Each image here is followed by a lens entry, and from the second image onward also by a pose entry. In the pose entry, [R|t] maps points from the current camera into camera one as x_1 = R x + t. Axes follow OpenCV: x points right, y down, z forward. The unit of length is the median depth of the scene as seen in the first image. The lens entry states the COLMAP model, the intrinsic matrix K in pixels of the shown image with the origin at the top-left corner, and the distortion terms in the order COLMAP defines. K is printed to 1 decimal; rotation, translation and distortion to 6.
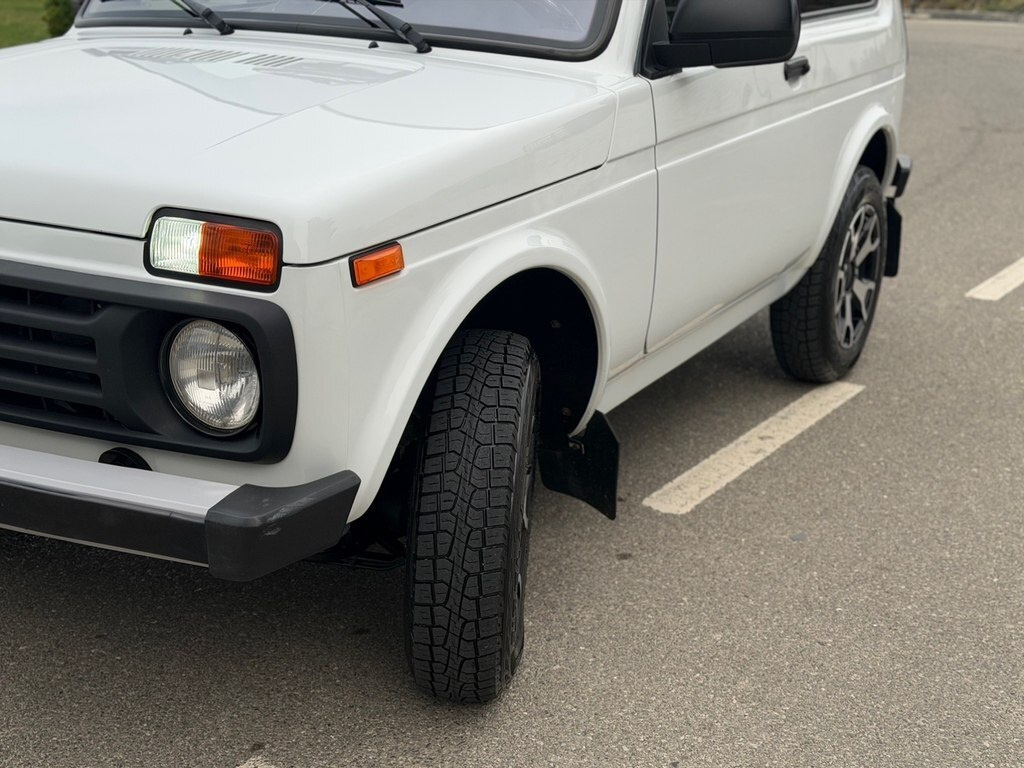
lens RADIAL K [[1352.8, 0, 512.0], [0, 1352.8, 384.0], [0, 0, 1]] dist [0.112787, -0.064883]
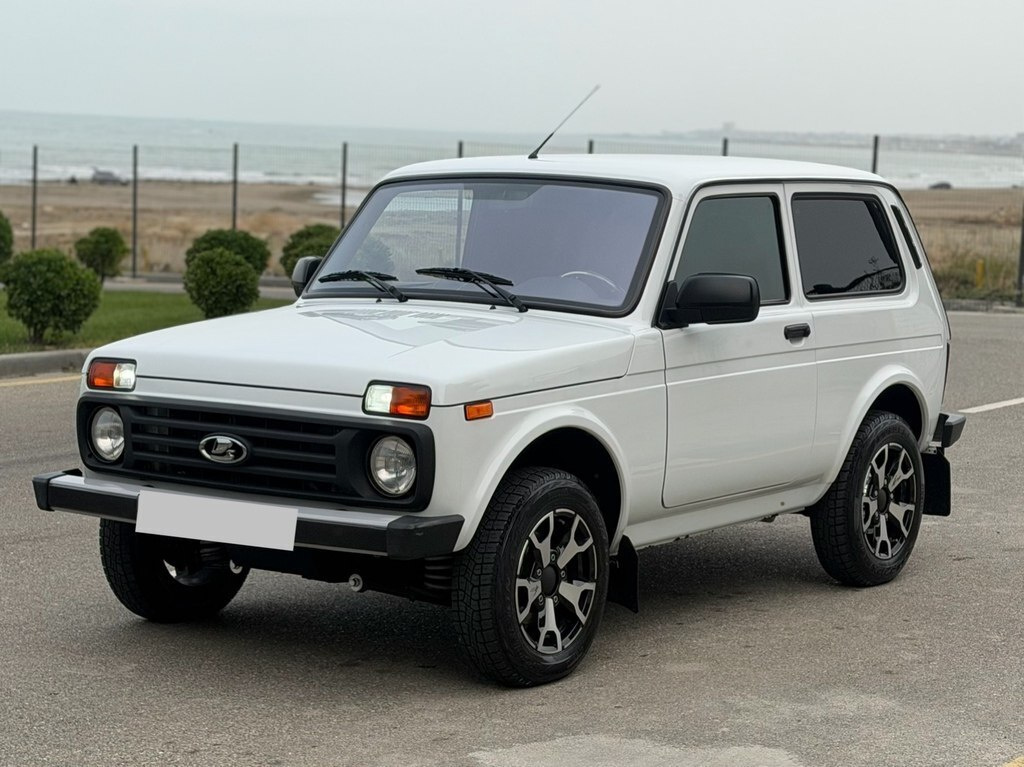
lens RADIAL K [[2071.0, 0, 512.0], [0, 2071.0, 383.5], [0, 0, 1]] dist [0.194898, -0.114912]
pose [[0.991840, 0.016053, -0.126471, 0.246489], [-0.044167, 0.973870, -0.222770, 0.407818], [0.119590, 0.226538, 0.966633, -1.430858]]
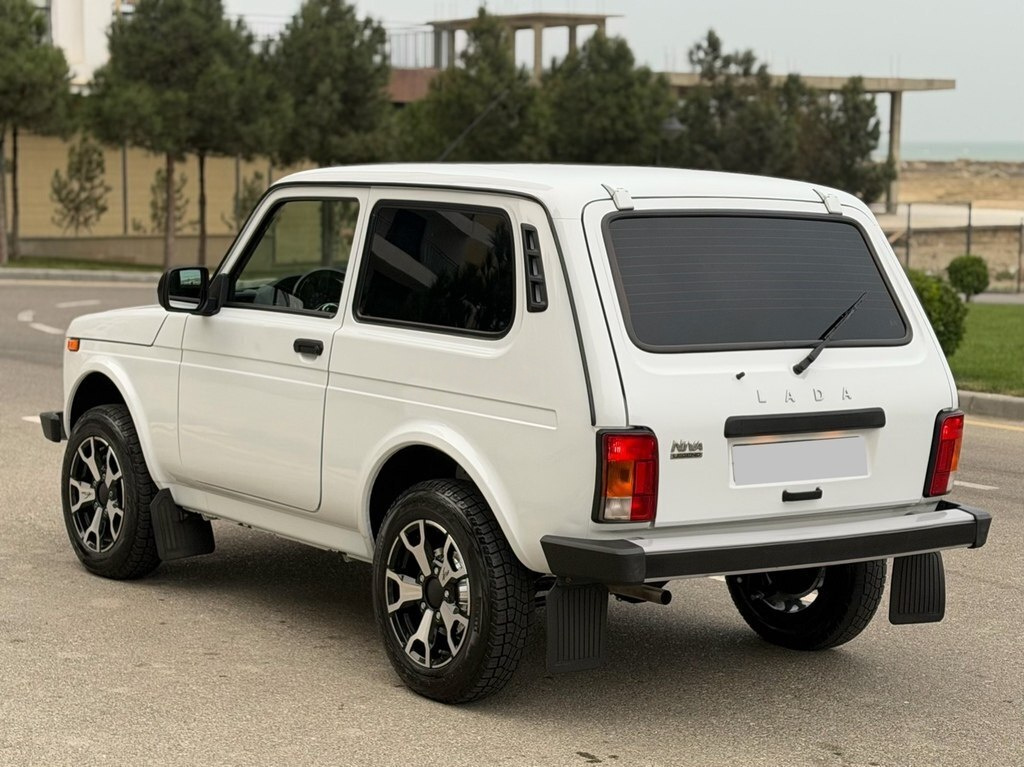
lens RADIAL K [[2192.3, 0, 510.7], [0, 2192.3, 423.0], [0, 0, 1]] dist [0.192606, -0.087308]
pose [[-0.406358, 0.071505, -0.910912, 2.657140], [-0.328254, 0.918954, 0.218571, -0.891620], [0.852715, 0.387828, -0.349953, 2.510401]]
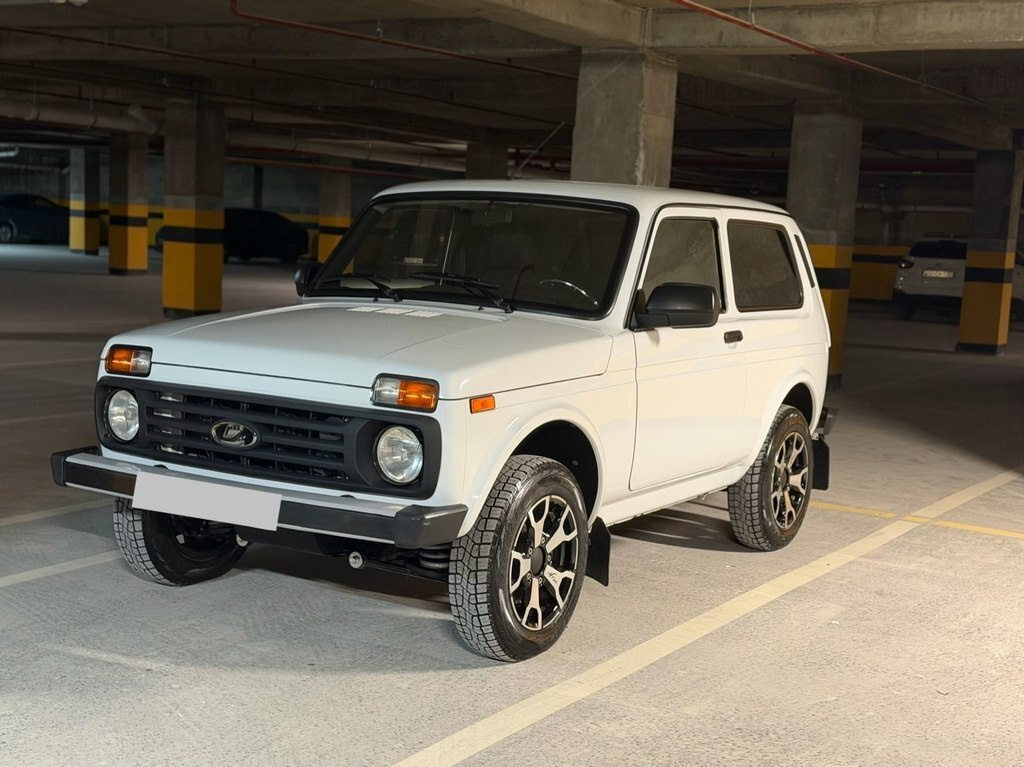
lens RADIAL K [[1352.8, 0, 512.0], [0, 1352.8, 383.5], [0, 0, 1]] dist [0.112787, -0.064883]
pose [[0.998022, 0.040246, -0.048289, 0.032118], [-0.049729, 0.975374, -0.214877, 0.242704], [0.038452, 0.216853, 0.975447, -0.759773]]
